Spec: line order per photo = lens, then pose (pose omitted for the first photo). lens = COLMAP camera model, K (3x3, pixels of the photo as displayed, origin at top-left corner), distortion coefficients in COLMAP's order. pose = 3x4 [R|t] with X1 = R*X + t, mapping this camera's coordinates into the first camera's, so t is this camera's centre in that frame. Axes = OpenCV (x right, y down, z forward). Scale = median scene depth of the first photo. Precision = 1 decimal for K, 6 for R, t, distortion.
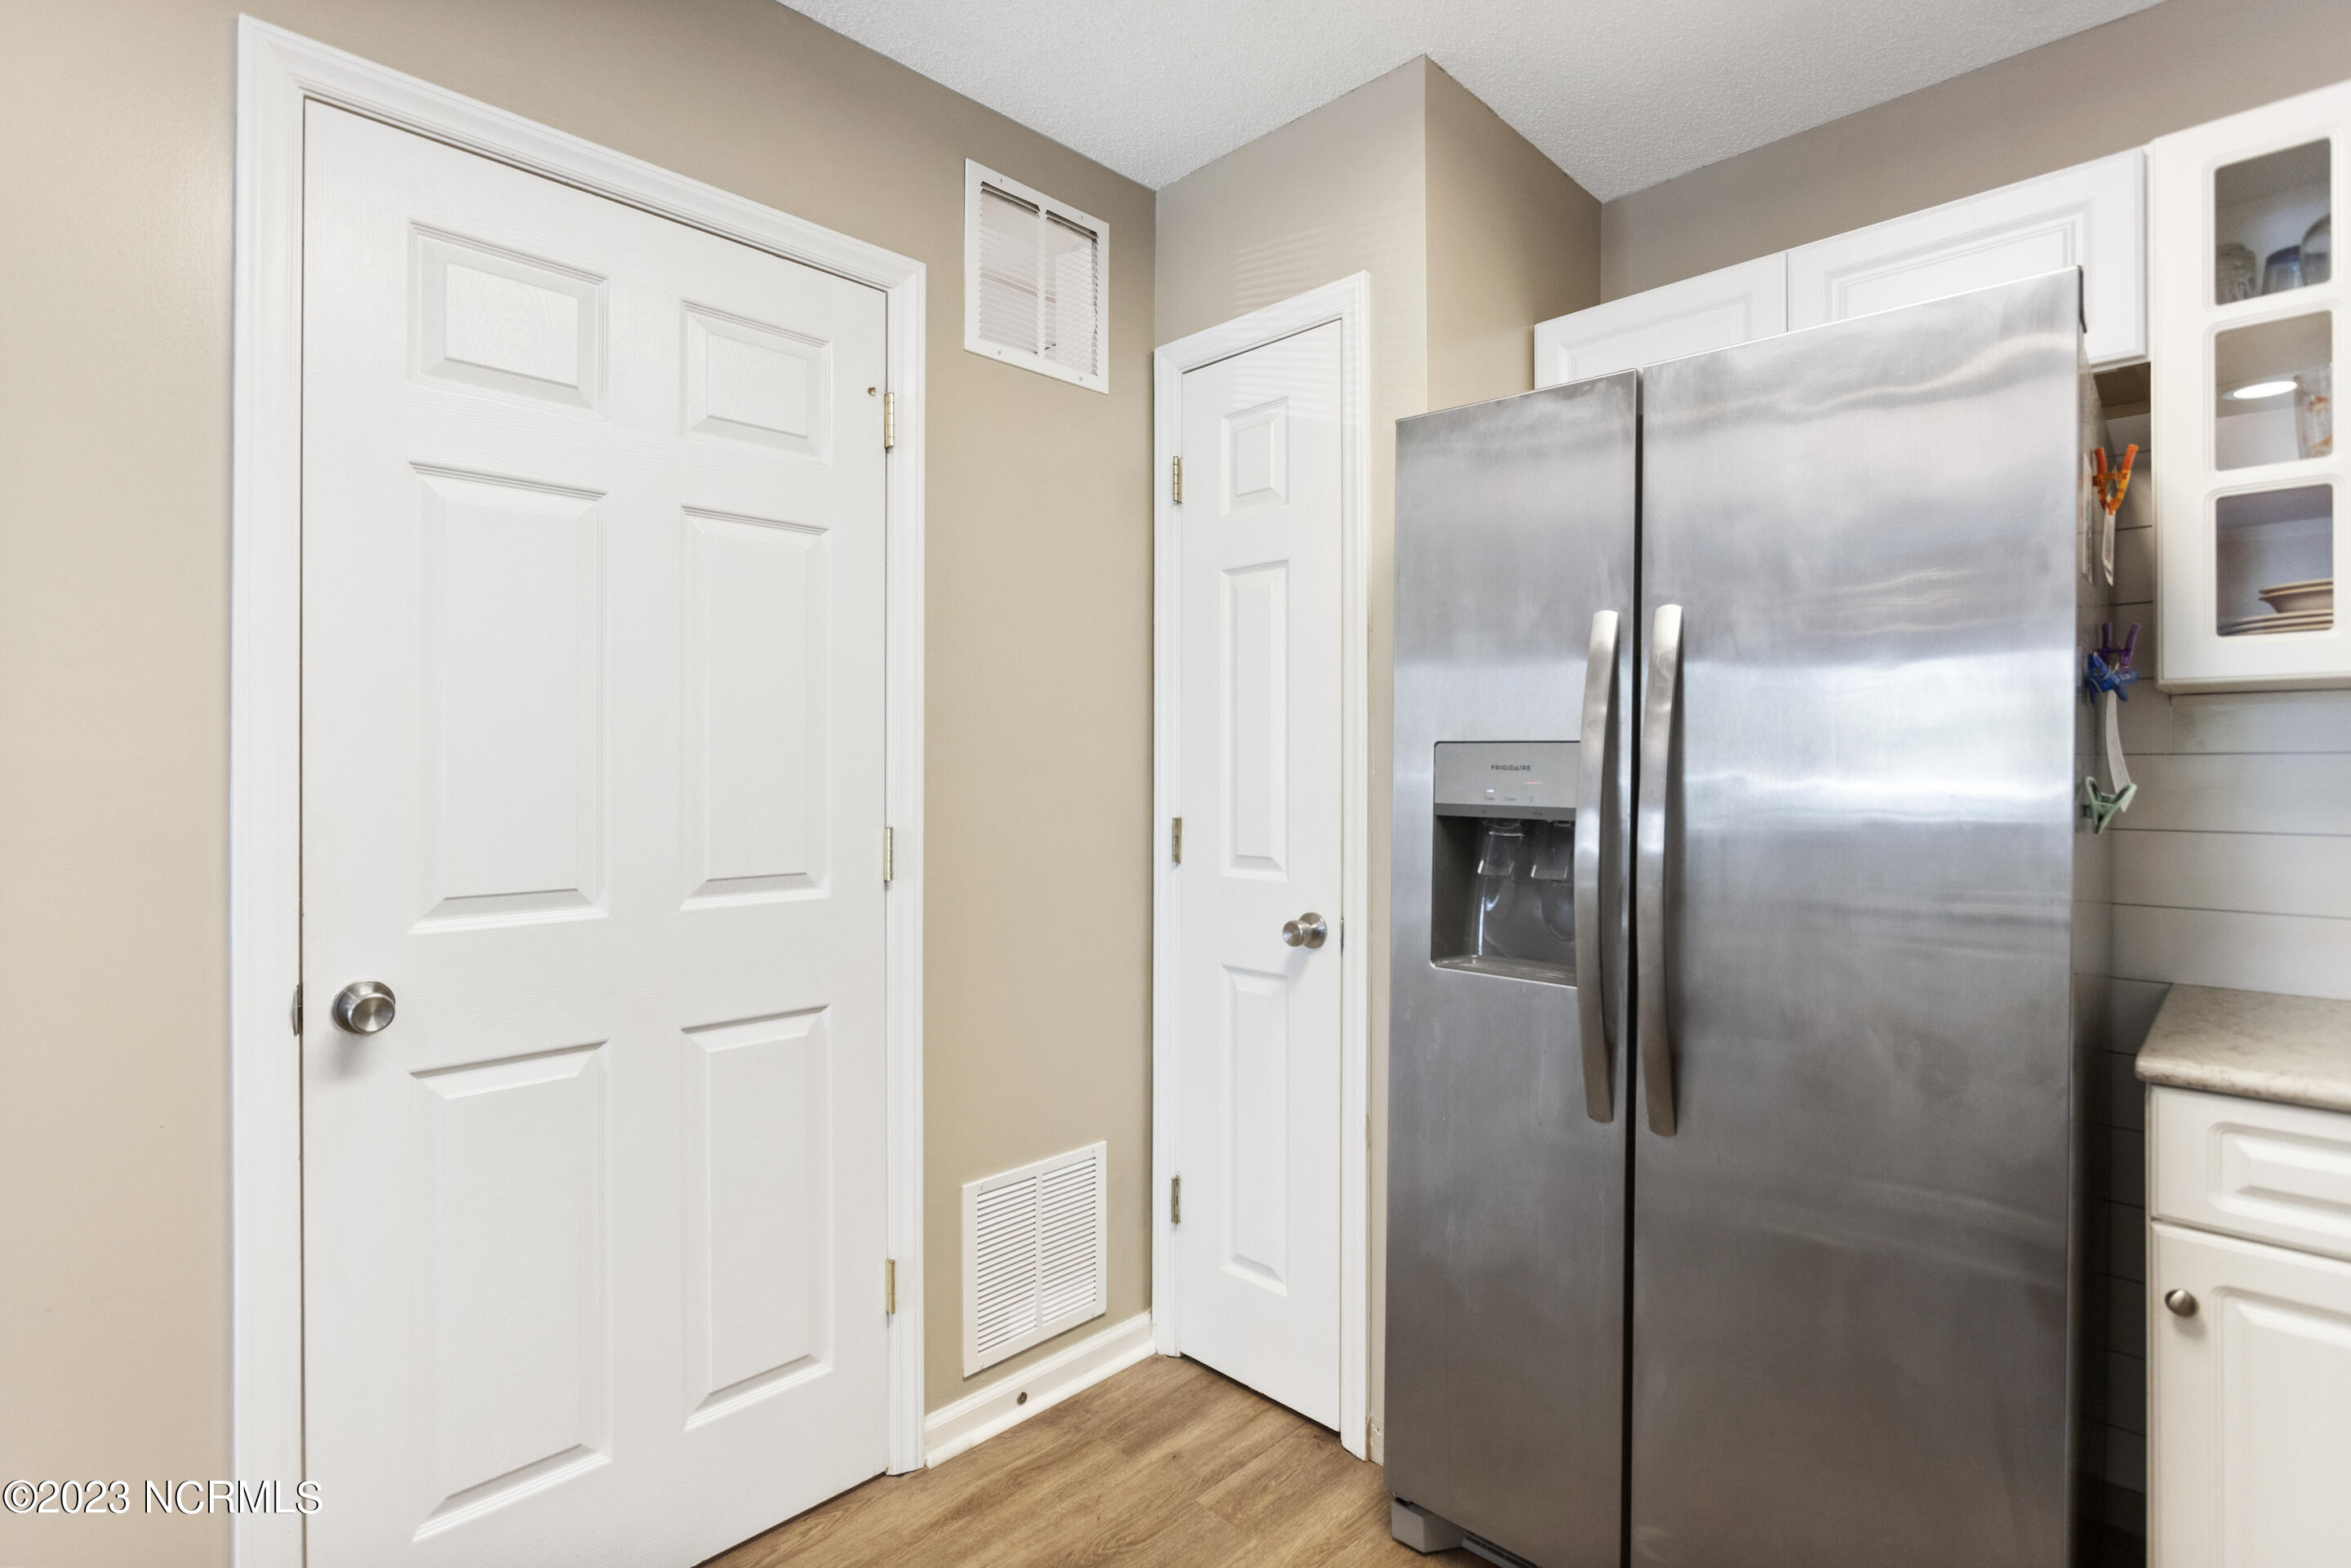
lens RADIAL K [[1132.6, 0, 1141.8], [0, 1132.6, 769.4], [0, 0, 1]] dist [-0.013143, 0.001751]
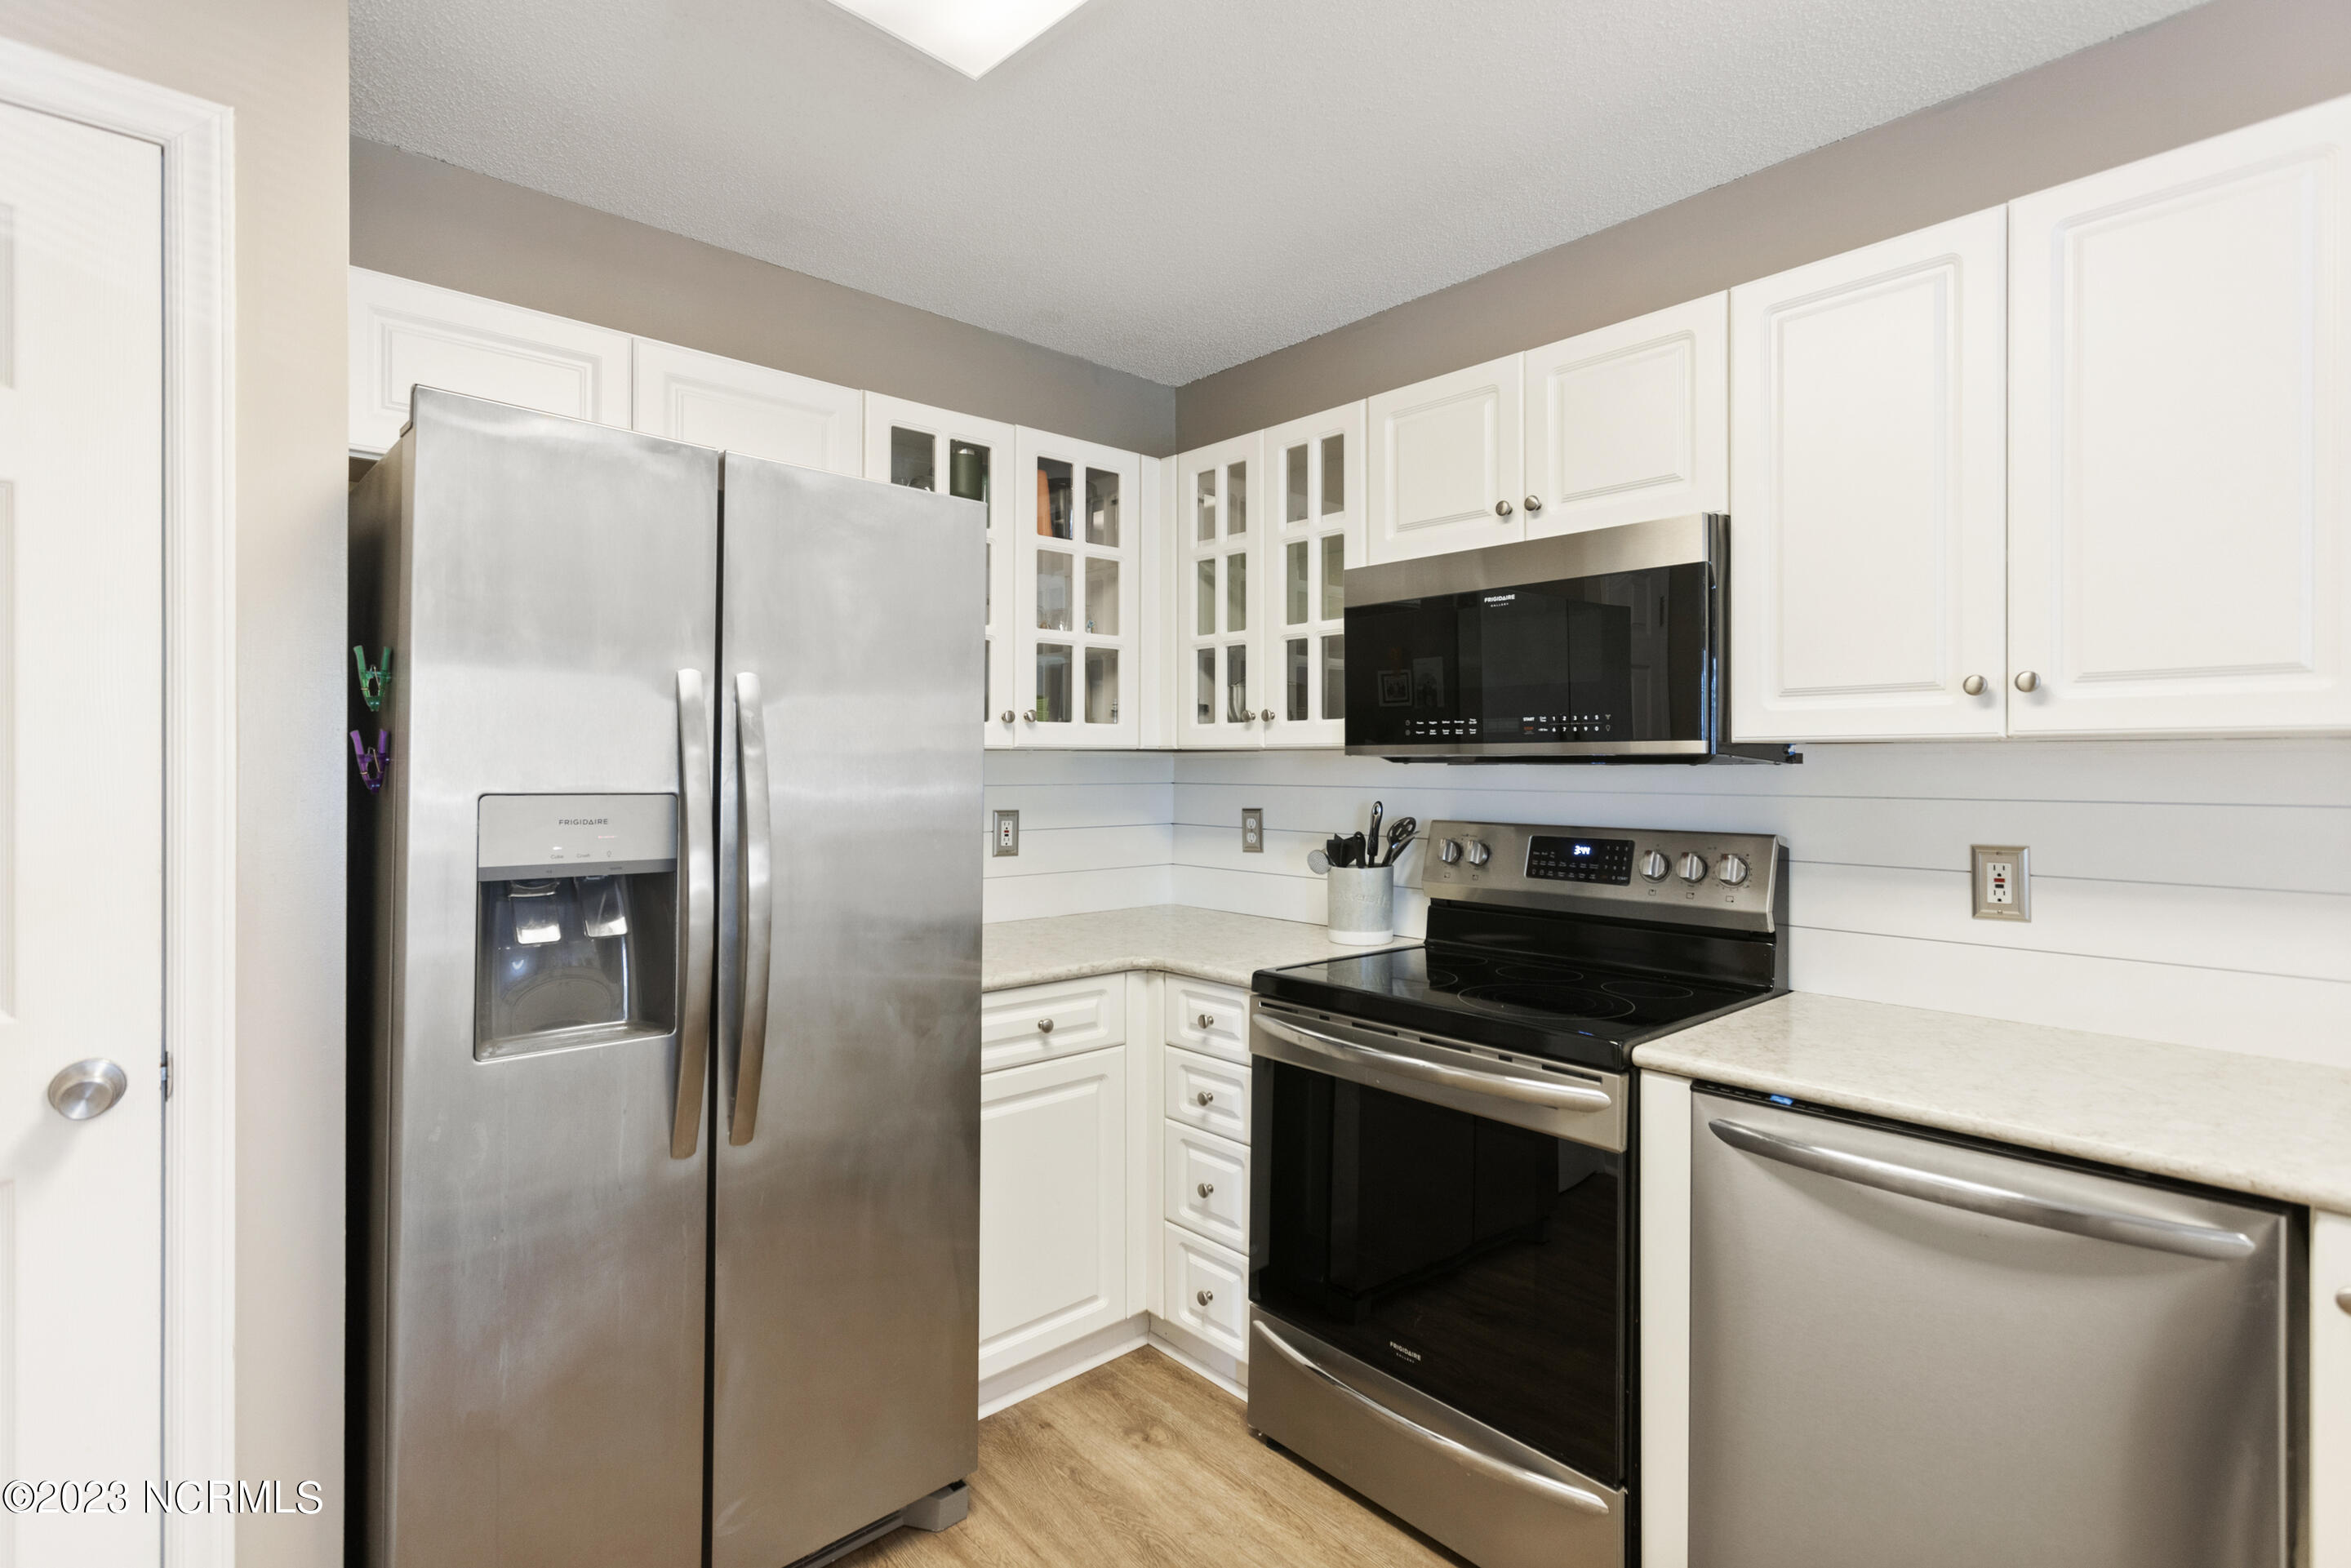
lens RADIAL K [[1120.0, 0, 1186.2], [0, 1120.0, 769.3], [0, 0, 1]] dist [-0.000958, 0.002557]
pose [[0.048742, -0.006179, 0.998792, -0.544942], [-0.002099, 0.999978, 0.006289, -0.049225], [-0.998809, -0.002403, 0.048728, 0.440071]]
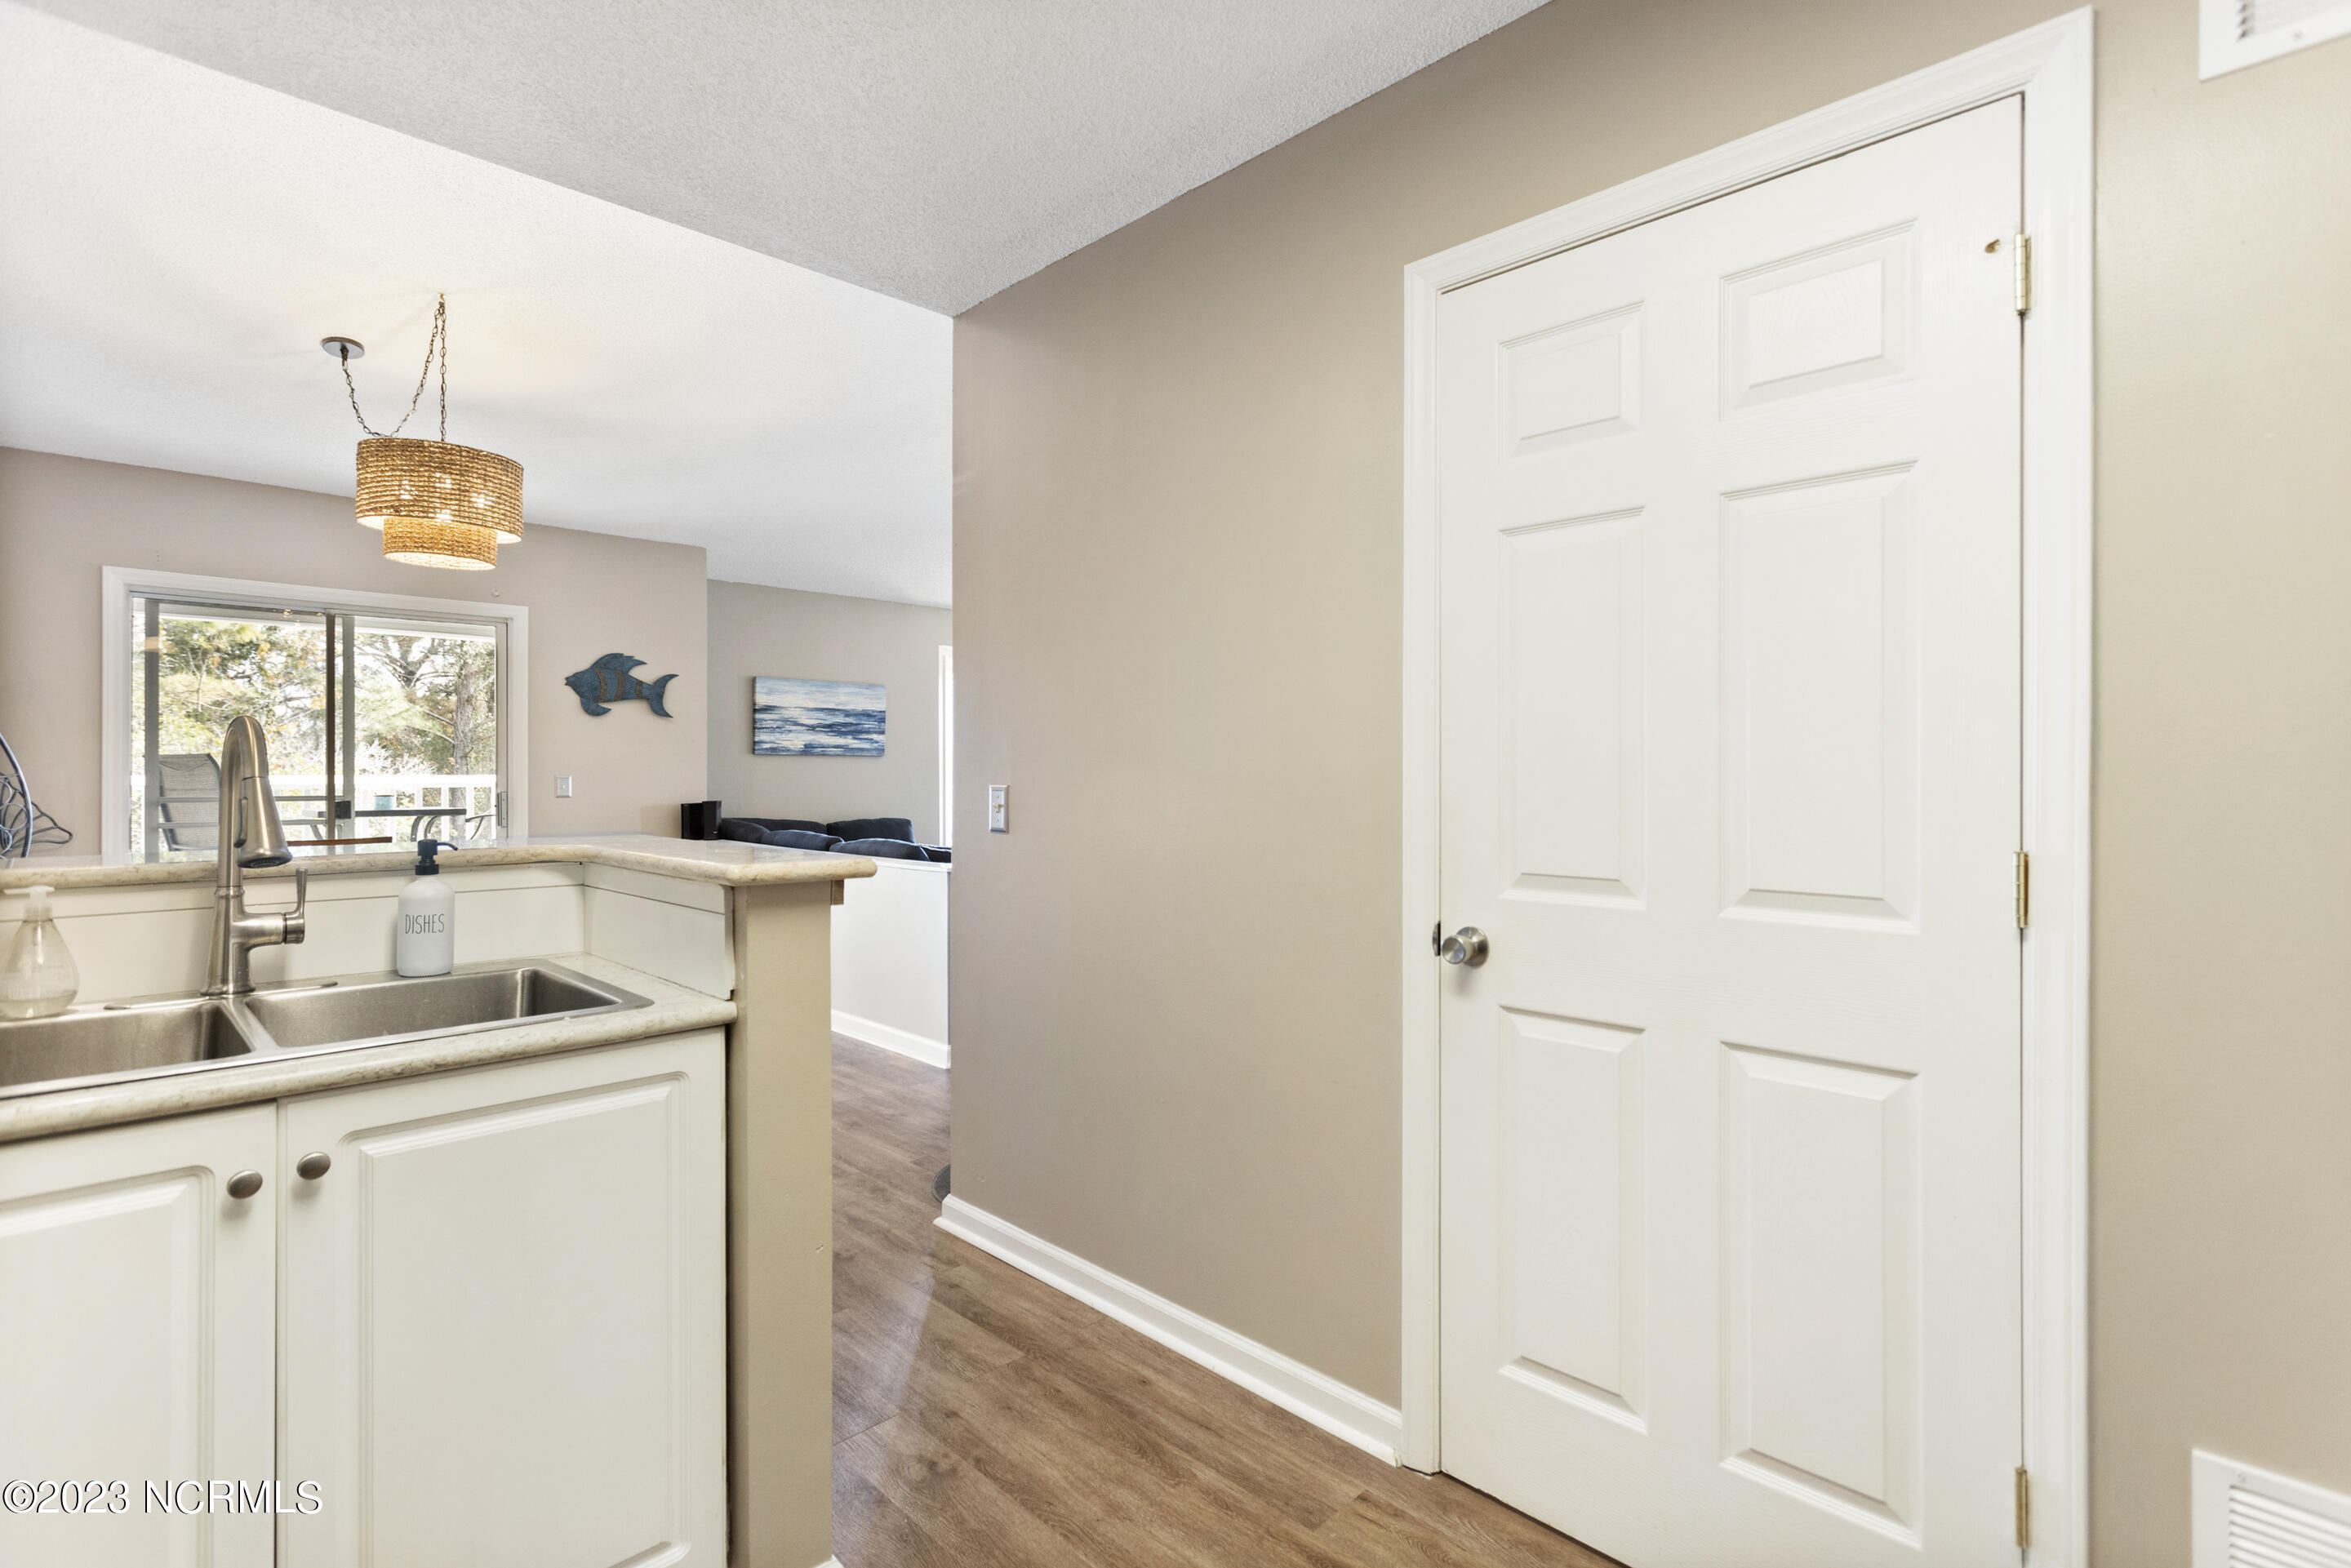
lens RADIAL K [[1120.0, 0, 1189.3], [0, 1120.0, 772.6], [0, 0, 1]] dist [-0.000958, 0.002557]
pose [[0.004154, 0.002057, -0.999989, 0.530495], [-0.002123, 0.999996, 0.002048, 0.001406], [0.999989, 0.002115, 0.004158, 0.539173]]
